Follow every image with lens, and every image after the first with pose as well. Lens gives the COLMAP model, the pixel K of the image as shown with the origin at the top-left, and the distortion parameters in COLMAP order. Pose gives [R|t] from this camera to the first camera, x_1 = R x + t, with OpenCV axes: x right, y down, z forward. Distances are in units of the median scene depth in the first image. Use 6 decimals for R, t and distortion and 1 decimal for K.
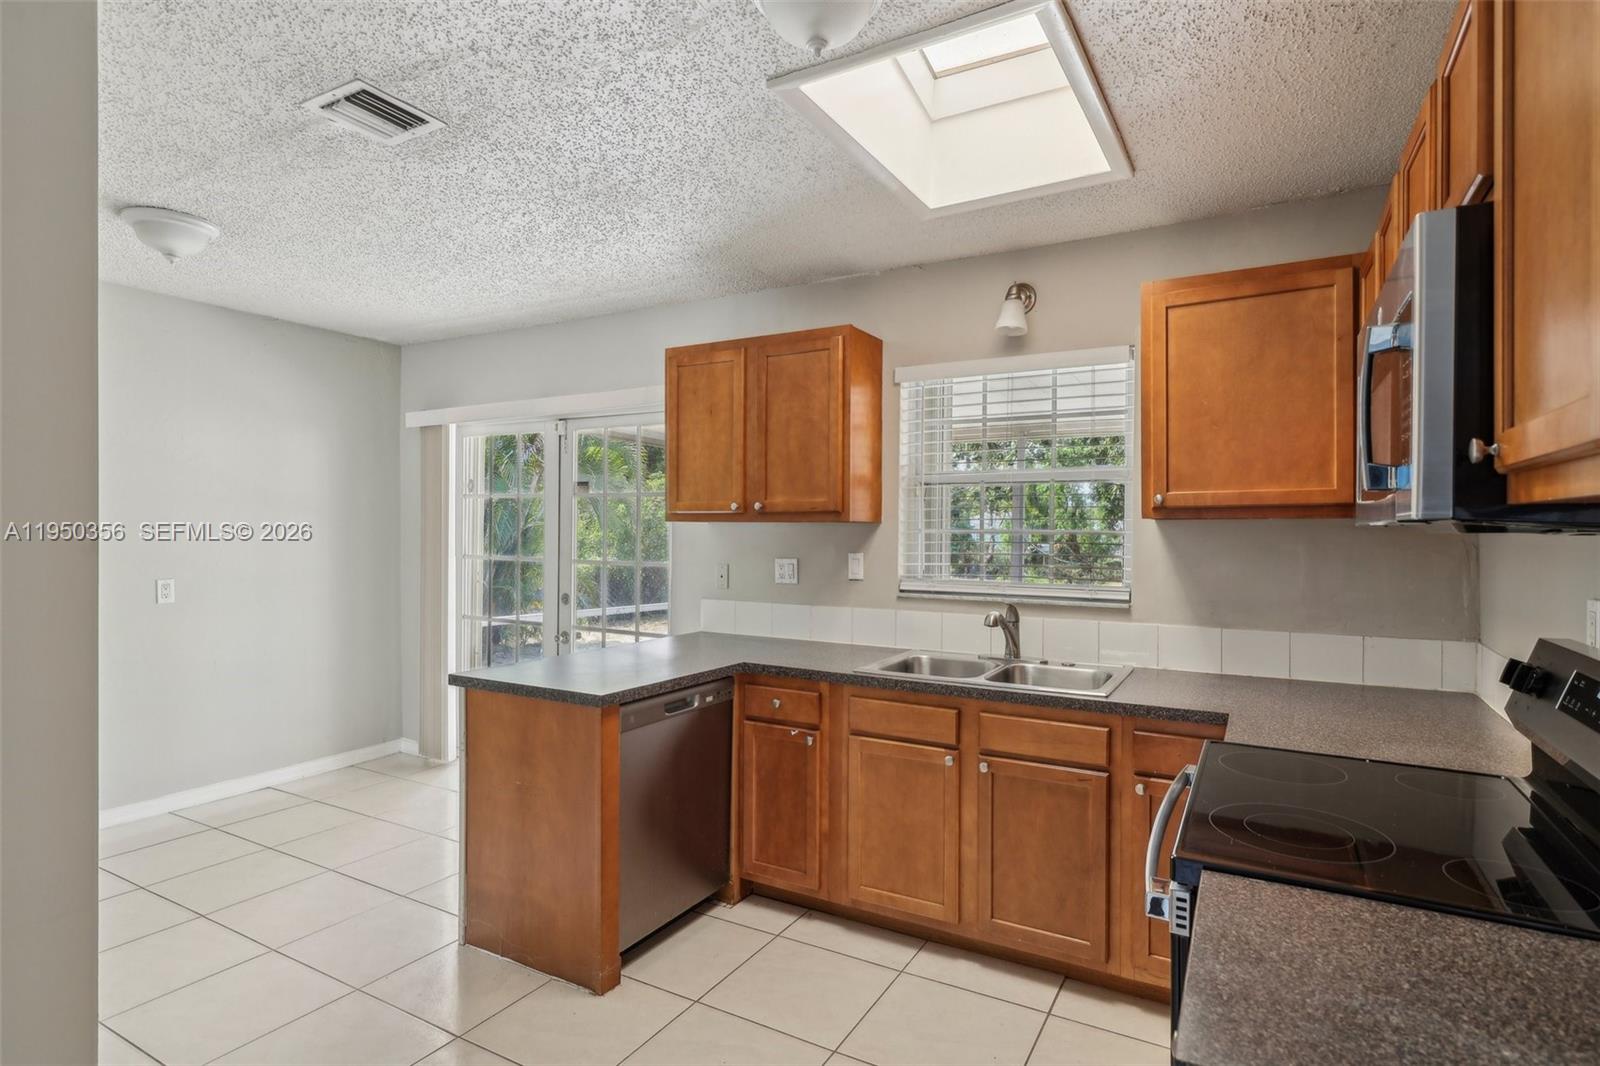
lens RADIAL K [[833.8, 0, 800.0], [0, 833.8, 533.0], [0, 0, 1]] dist [-0.001072, -0.000425]
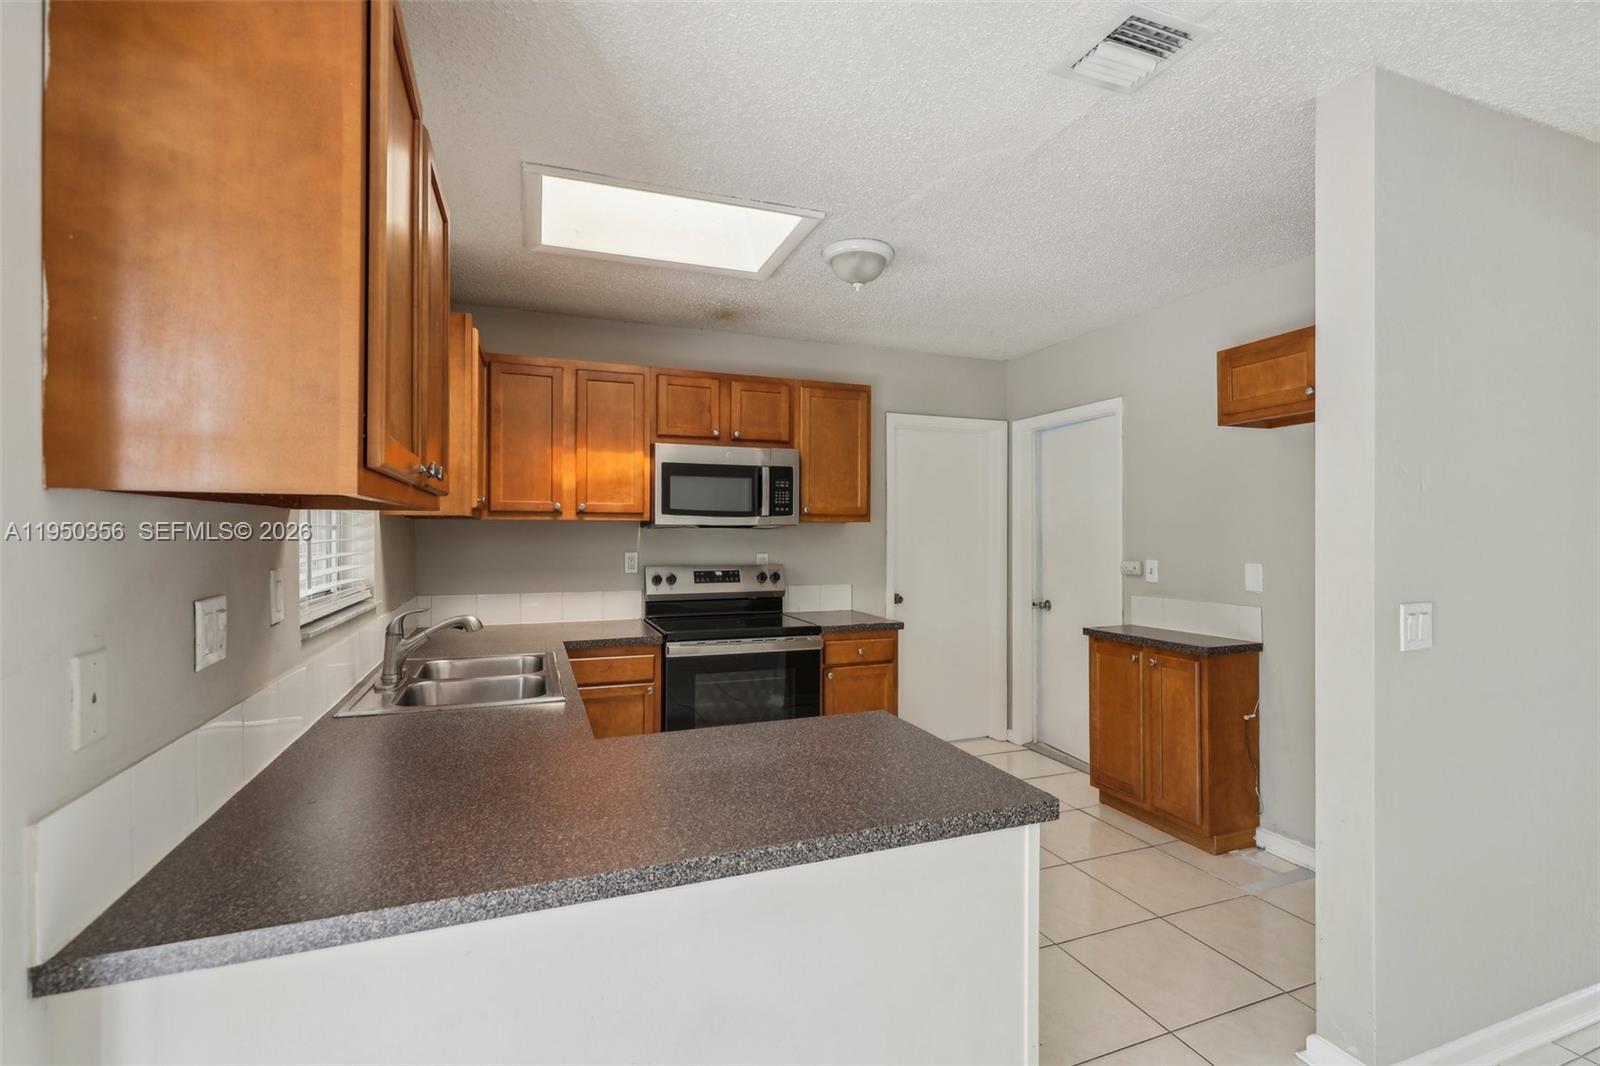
lens RADIAL K [[737.2, 0, 816.6], [0, 737.2, 532.0], [0, 0, 1]] dist [0.011477, 0.000158]
pose [[-0.782741, -0.006052, 0.622318, -0.531924], [-0.003405, 0.999979, 0.005443, -0.001459], [-0.622338, 0.002142, -0.782746, 1.291590]]
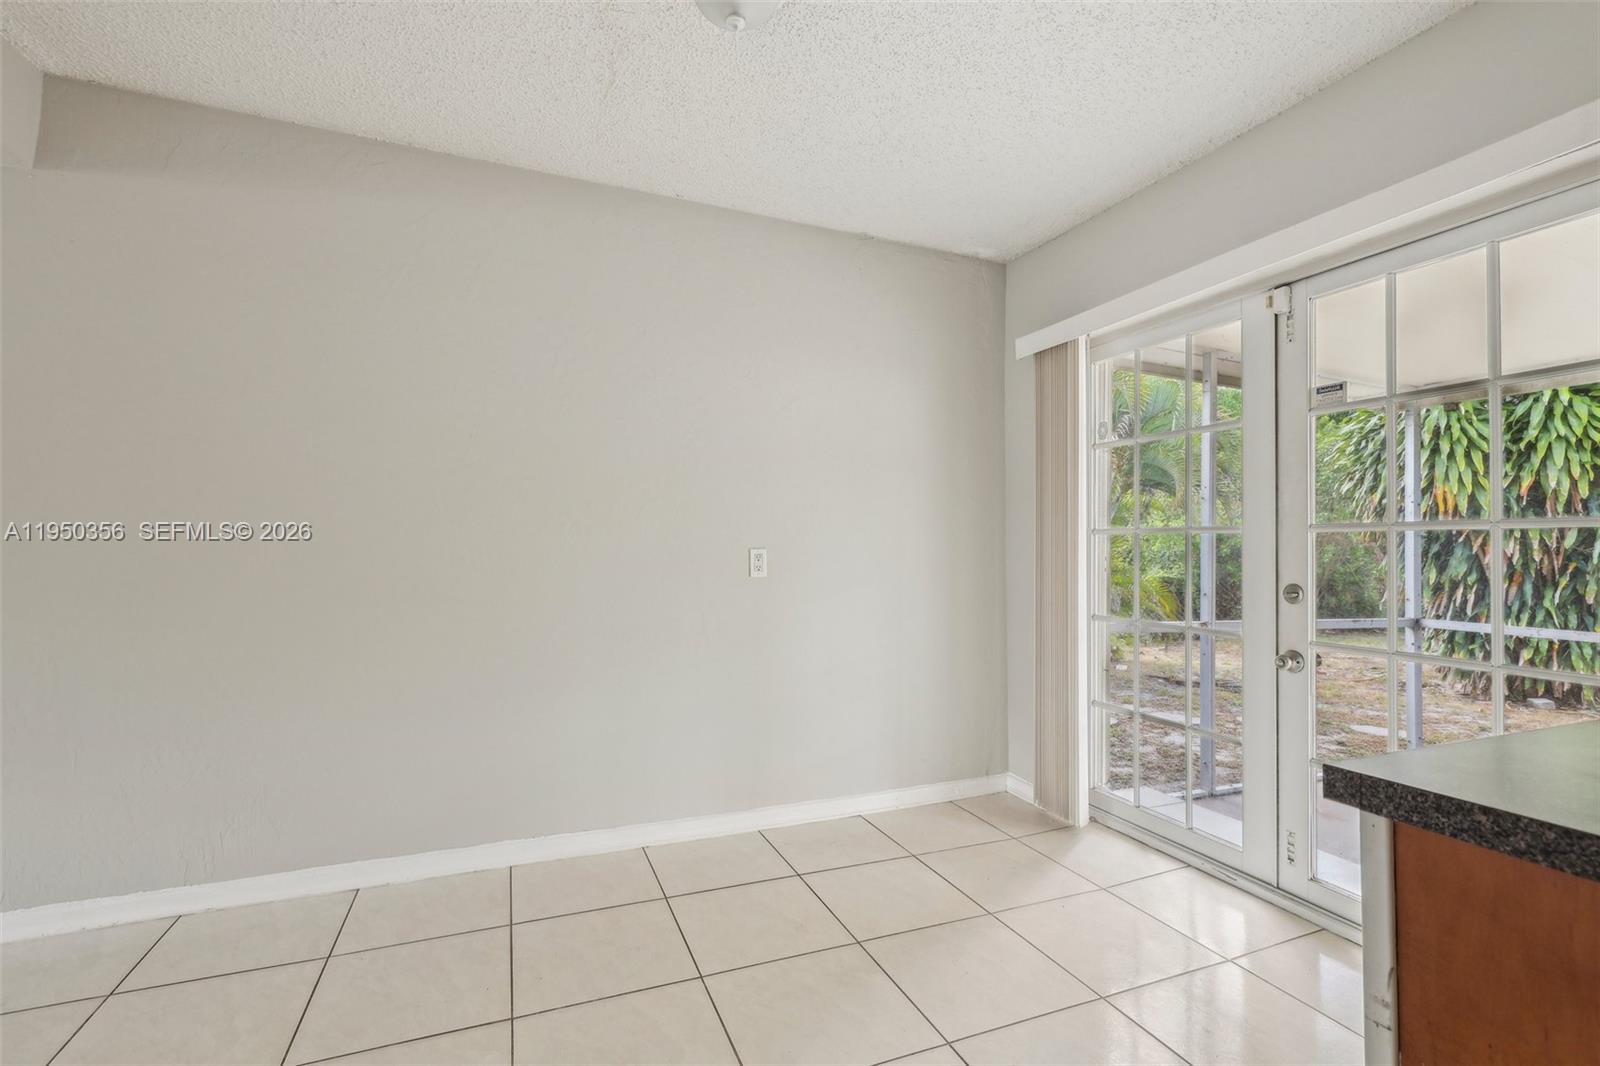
lens RADIAL K [[737.2, 0, 816.6], [0, 737.2, 532.0], [0, 0, 1]] dist [0.011477, 0.000158]
pose [[0.798557, -0.014268, -0.601750, -0.344092], [-0.005391, 0.999509, -0.030854, 0.079875], [0.601895, 0.027883, 0.798088, 0.575186]]
